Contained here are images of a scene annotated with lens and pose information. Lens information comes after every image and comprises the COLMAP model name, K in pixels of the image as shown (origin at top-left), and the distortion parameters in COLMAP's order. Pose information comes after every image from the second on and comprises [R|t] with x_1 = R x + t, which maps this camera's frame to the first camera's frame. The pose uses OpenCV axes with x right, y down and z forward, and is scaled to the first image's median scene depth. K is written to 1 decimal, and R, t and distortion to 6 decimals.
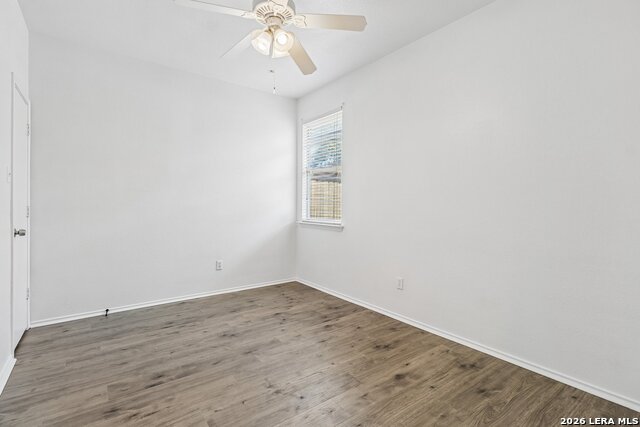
lens RADIAL K [[300.9, 0, 319.0], [0, 300.9, 211.2], [0, 0, 1]] dist [0.006721, -0.002643]
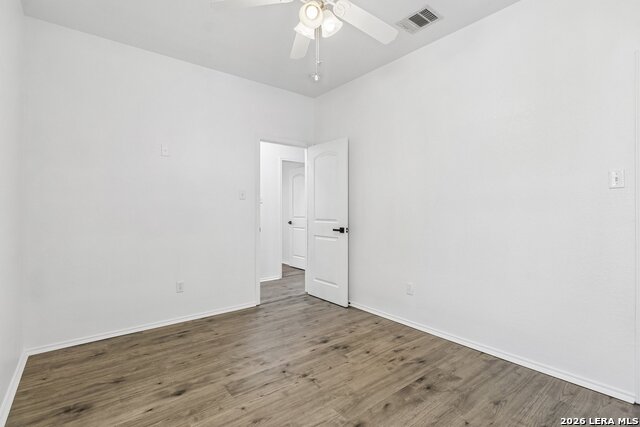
lens RADIAL K [[300.9, 0, 319.3], [0, 300.9, 212.0], [0, 0, 1]] dist [0.006721, -0.002643]
pose [[-0.999510, -0.004827, -0.030911, -0.148654], [-0.005388, 0.999822, 0.018090, -0.039406], [0.030818, 0.018248, -0.999358, 2.068451]]
